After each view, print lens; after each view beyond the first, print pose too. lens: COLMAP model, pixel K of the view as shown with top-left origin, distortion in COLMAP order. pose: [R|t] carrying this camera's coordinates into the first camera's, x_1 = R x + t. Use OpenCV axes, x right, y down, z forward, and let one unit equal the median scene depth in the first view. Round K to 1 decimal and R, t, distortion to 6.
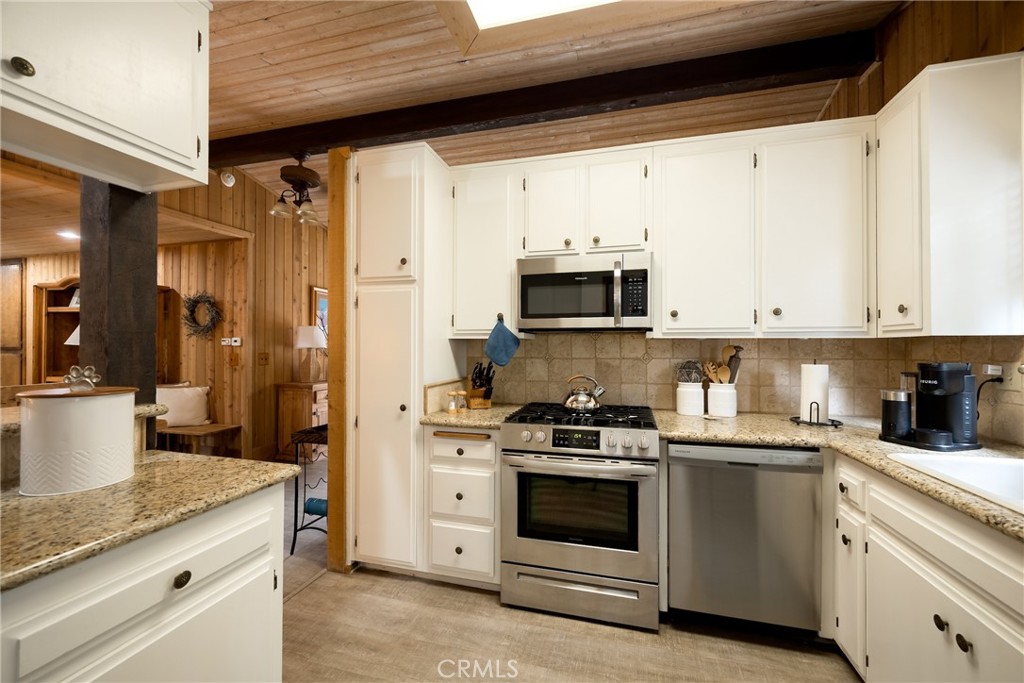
lens RADIAL K [[403.3, 0, 526.6], [0, 403.3, 340.6], [0, 0, 1]] dist [-0.001893, -0.000110]
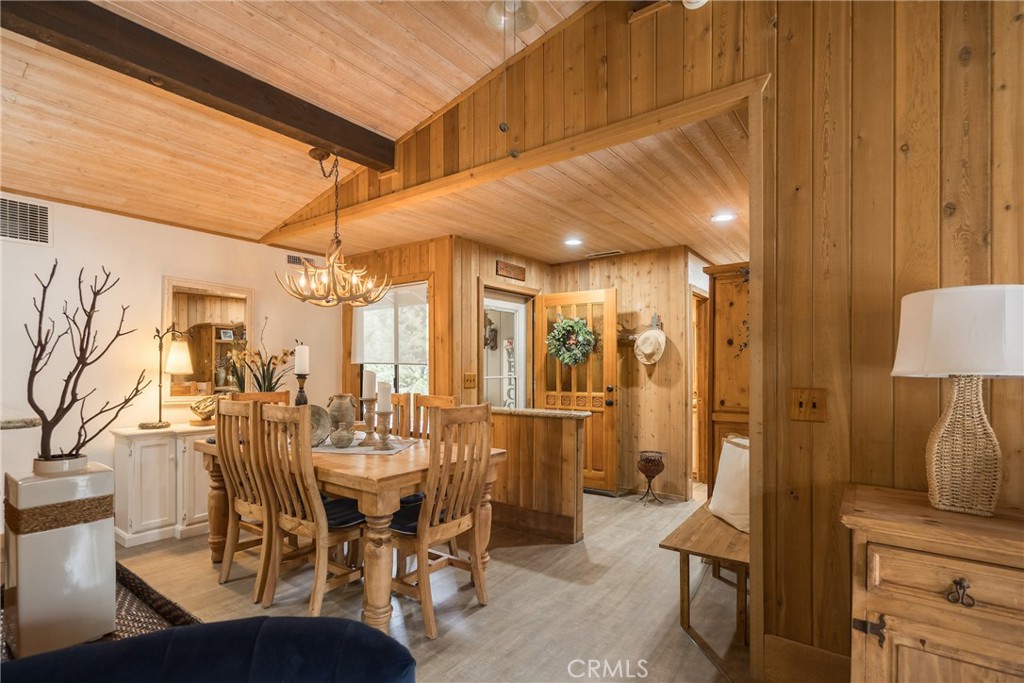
lens RADIAL K [[498.9, 0, 501.1], [0, 498.9, 371.0], [0, 0, 1]] dist [0.002514, 0.000806]
pose [[-0.382871, 0.001815, -0.923800, -0.142021], [0.009215, 0.999956, -0.001855, 0.014595], [0.923756, -0.009222, -0.382871, 0.935351]]
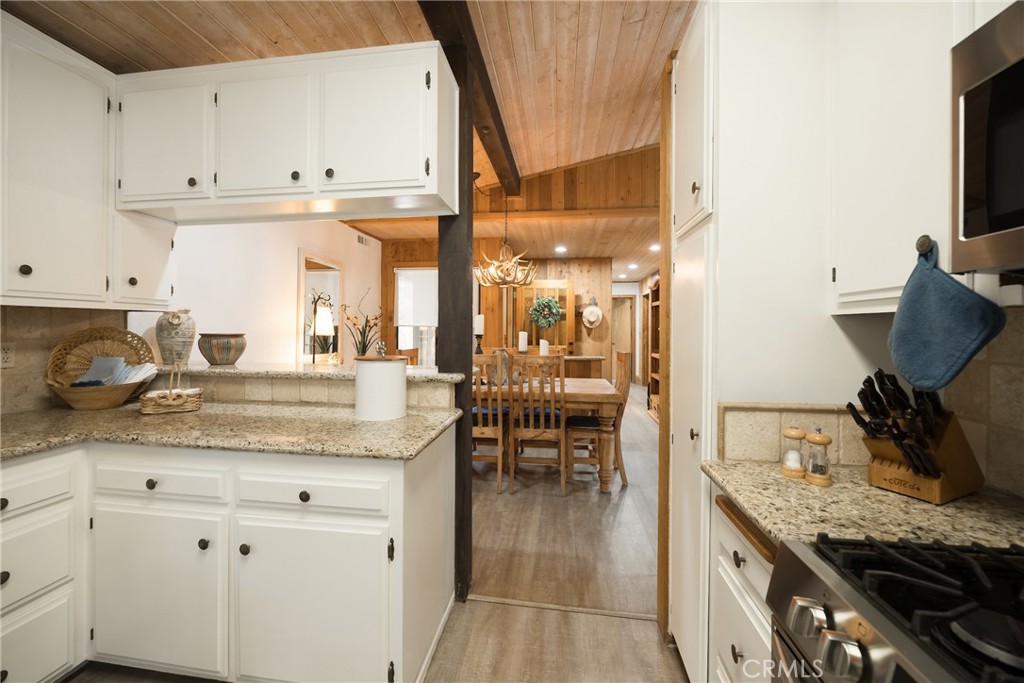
lens RADIAL K [[403.7, 0, 491.5], [0, 403.7, 330.2], [0, 0, 1]] dist [-0.001806, -0.000124]
pose [[0.090411, 0.000564, -0.995904, 0.128122], [0.007204, 0.999973, 0.001220, 0.004802], [0.995879, -0.007284, 0.090404, 0.329765]]
